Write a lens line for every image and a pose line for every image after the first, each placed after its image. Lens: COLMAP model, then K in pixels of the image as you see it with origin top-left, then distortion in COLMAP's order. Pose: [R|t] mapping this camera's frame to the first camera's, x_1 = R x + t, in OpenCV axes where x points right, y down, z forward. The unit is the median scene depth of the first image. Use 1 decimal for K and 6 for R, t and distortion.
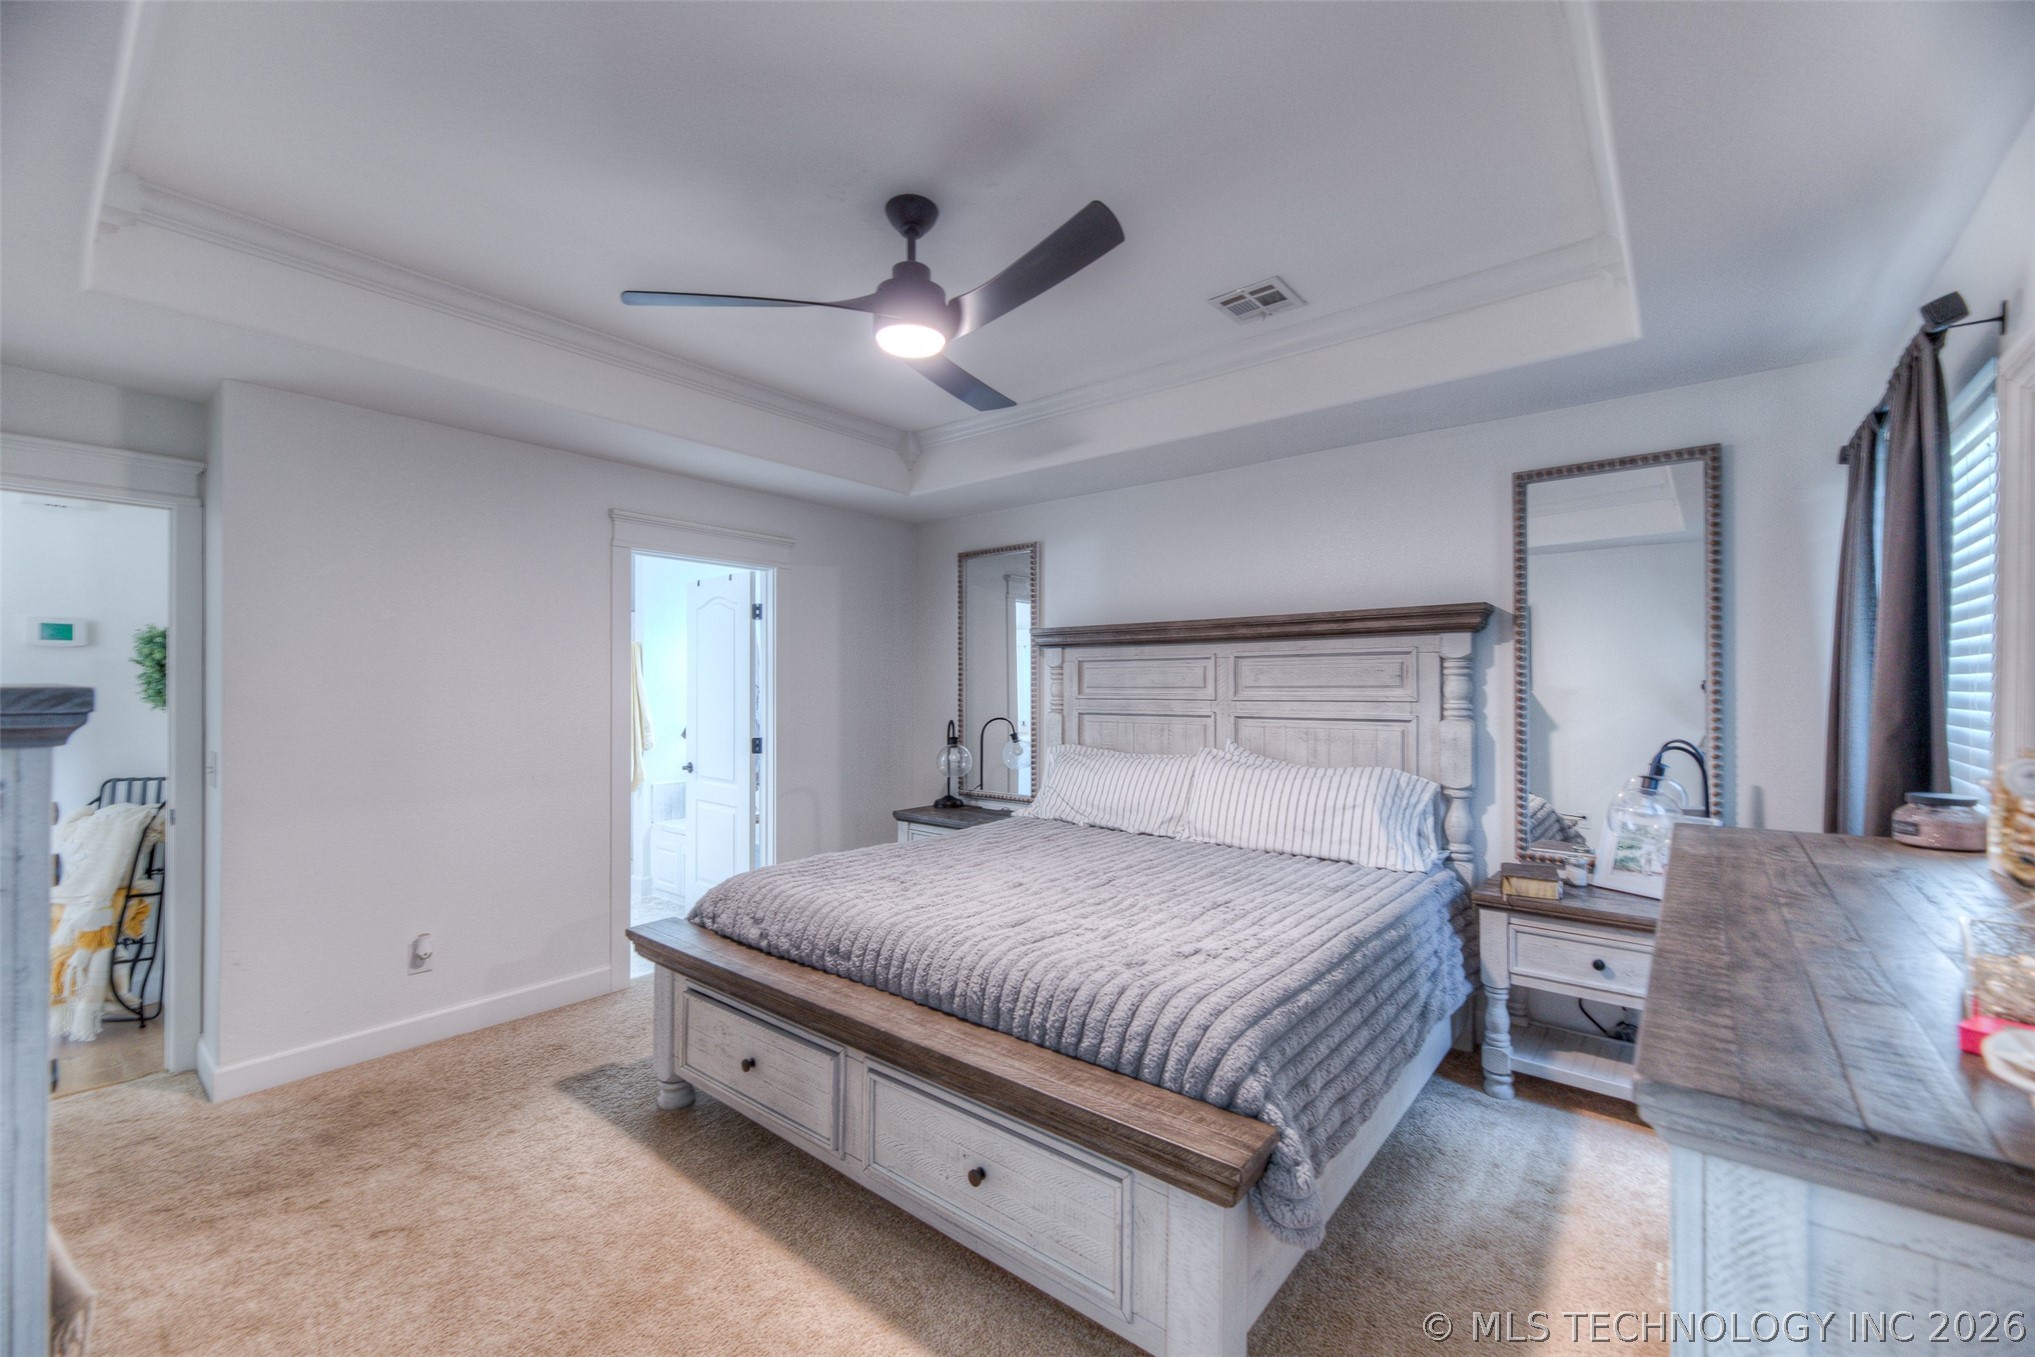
lens RADIAL K [[815.5, 0, 1018.0], [0, 815.5, 687.5], [0, 0, 1]] dist [0.011381, -0.002678]
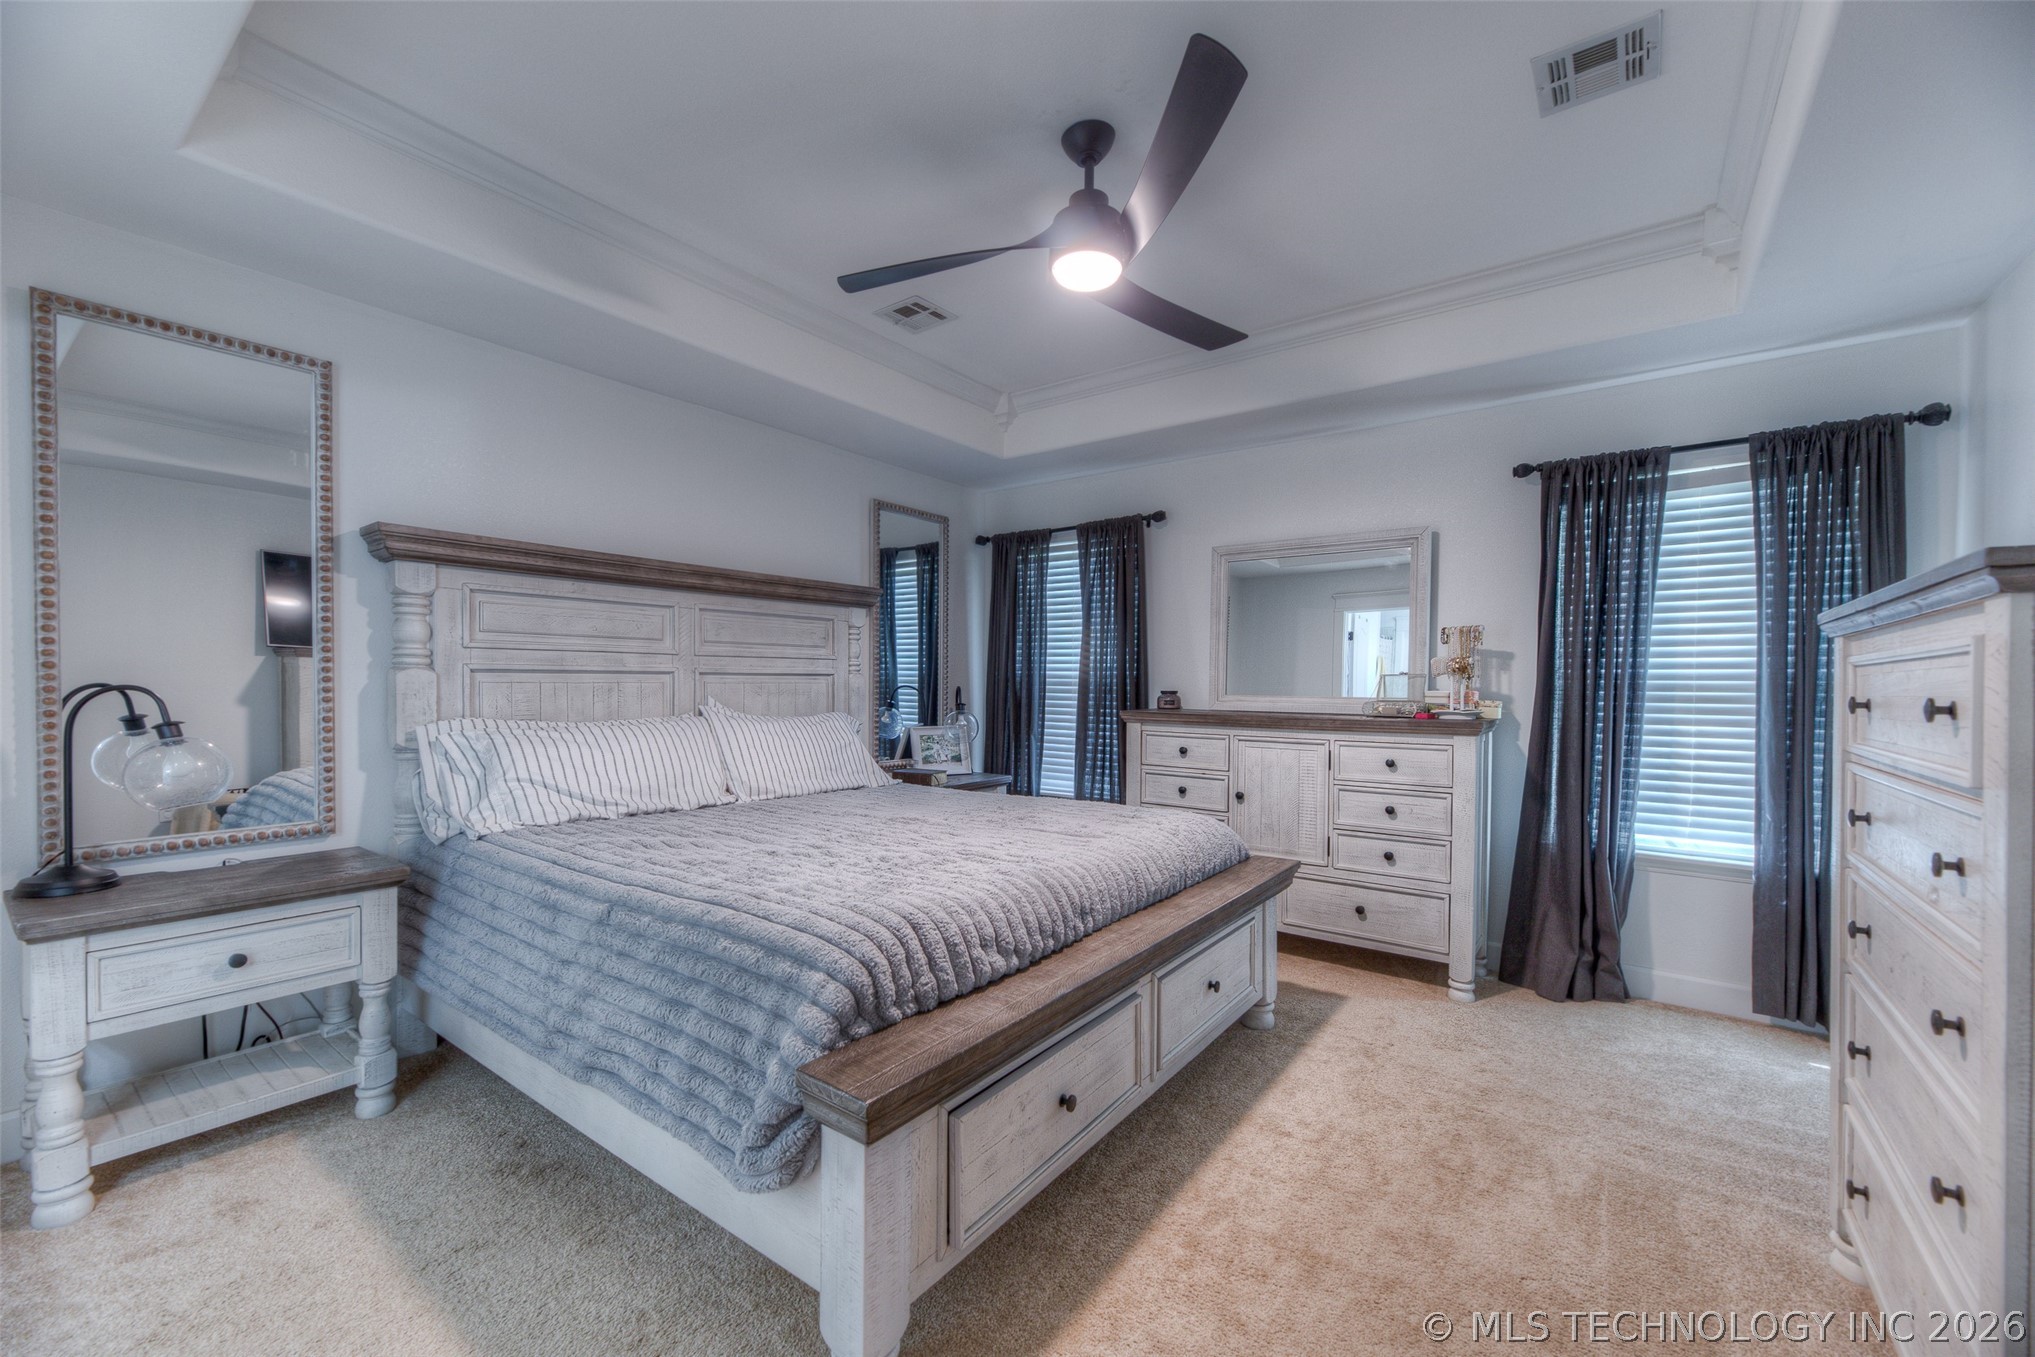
lens RADIAL K [[815.5, 0, 1016.9], [0, 815.5, 685.4], [0, 0, 1]] dist [0.011381, -0.002678]
pose [[-0.054746, -0.007936, 0.998469, -0.734051], [-0.012166, 0.999899, 0.007280, 0.041646], [-0.998426, -0.011749, -0.054837, 0.734140]]
